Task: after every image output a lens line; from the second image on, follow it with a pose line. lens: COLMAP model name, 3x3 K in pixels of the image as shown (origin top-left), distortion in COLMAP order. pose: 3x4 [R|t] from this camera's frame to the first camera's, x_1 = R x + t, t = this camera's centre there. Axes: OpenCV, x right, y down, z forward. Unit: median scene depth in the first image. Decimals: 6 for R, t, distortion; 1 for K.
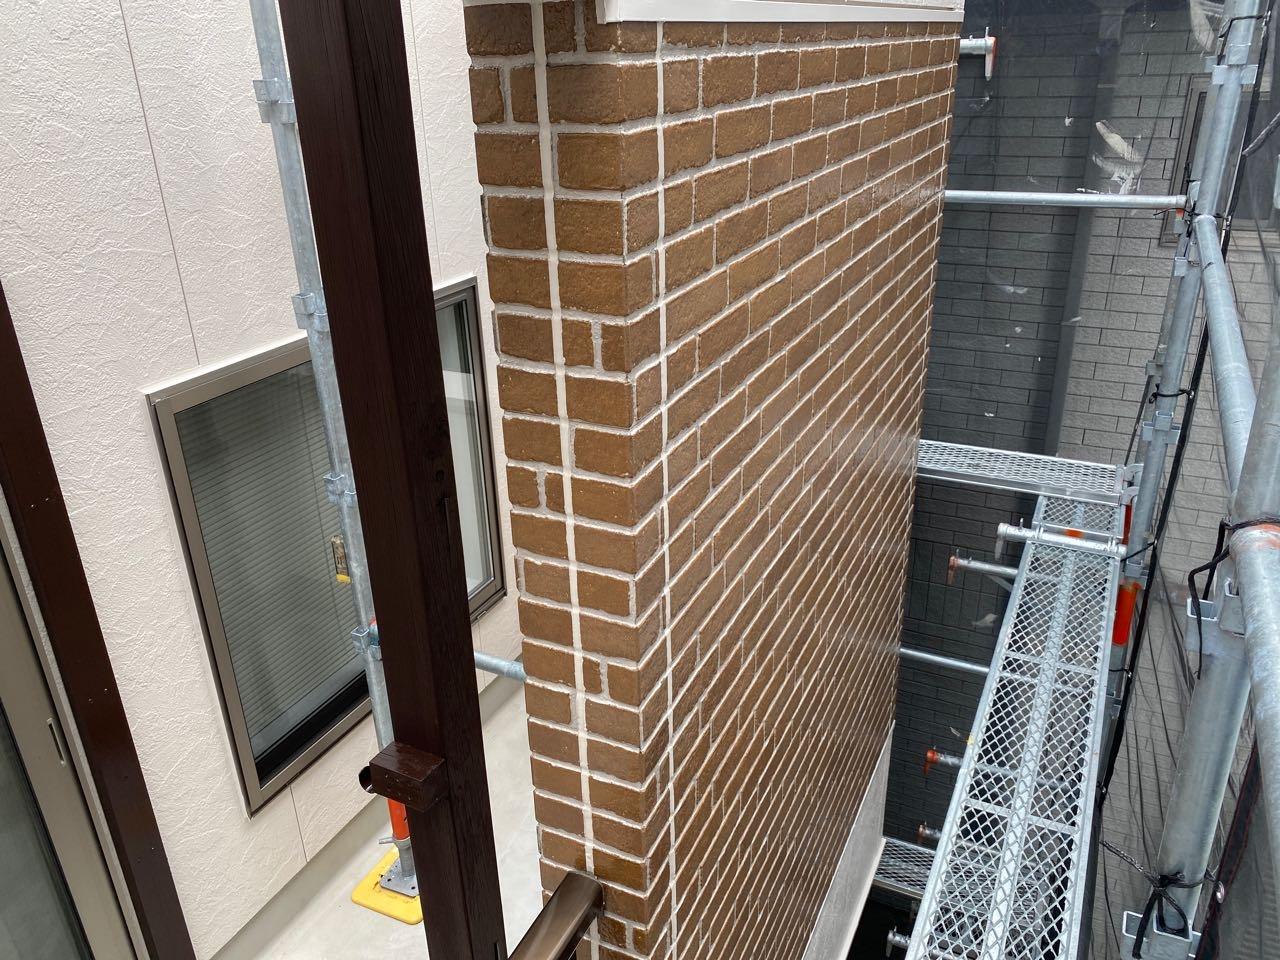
lens RADIAL K [[990.6, 0, 625.5], [0, 990.6, 478.6], [0, 0, 1]] dist [-0.010159, 0.014784]
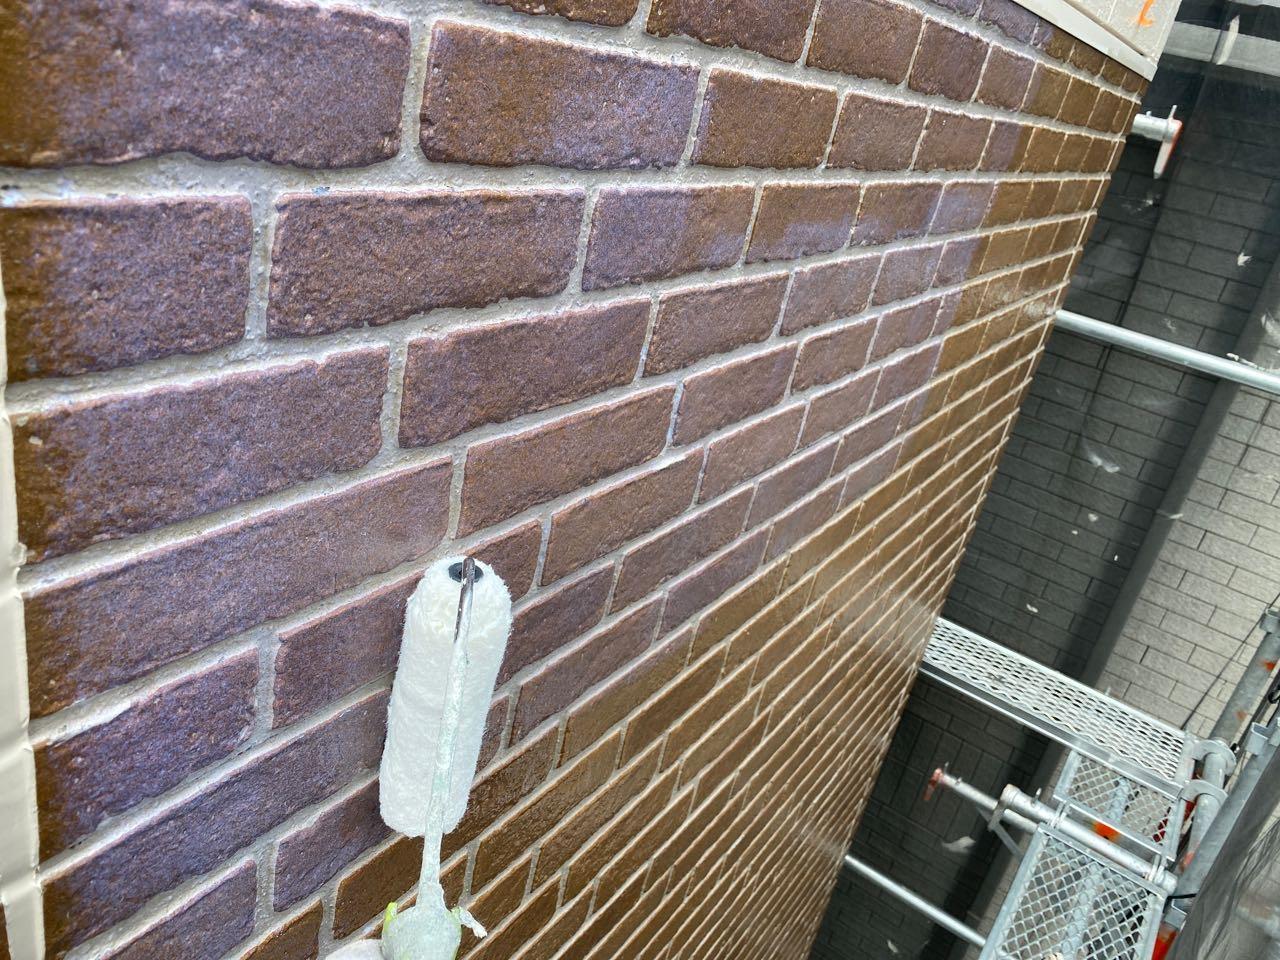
lens RADIAL K [[996.4, 0, 640.0], [0, 996.4, 480.0], [0, 0, 1]] dist [-0.002277, 0.012260]
pose [[0.964663, 0.262670, -0.020740, 0.081015], [-0.262637, 0.964885, 0.004377, -0.100254], [0.021161, 0.001224, 0.999775, 0.279620]]
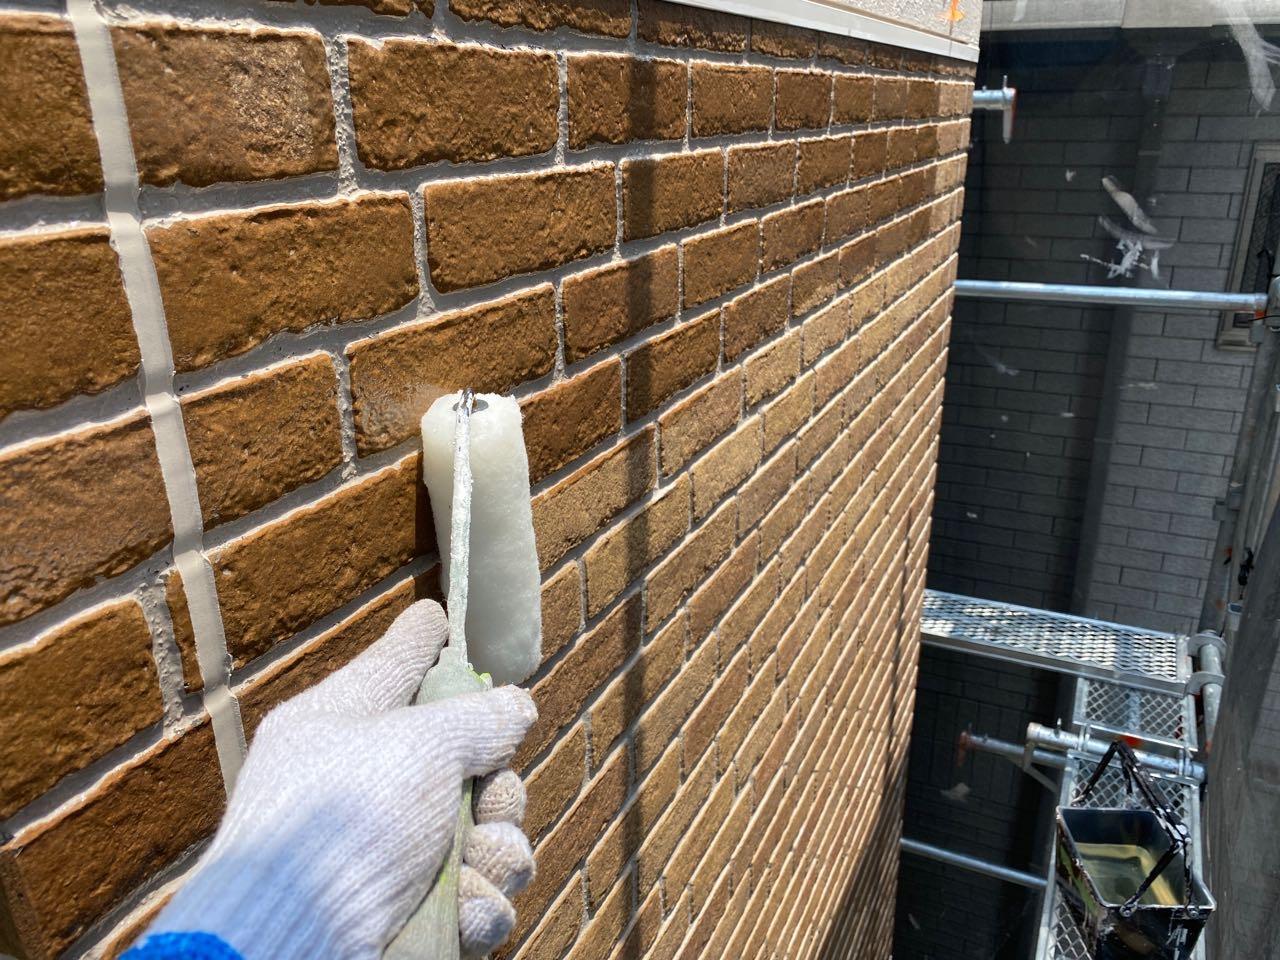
lens RADIAL K [[988.1, 0, 640.0], [0, 988.1, 480.0], [0, 0, 1]] dist [0.041429, -0.048366]
pose [[0.999819, 0.010822, 0.015626, 0.070393], [-0.009888, 0.998229, -0.058661, -0.091919], [-0.016233, 0.058496, 0.998156, 0.244183]]
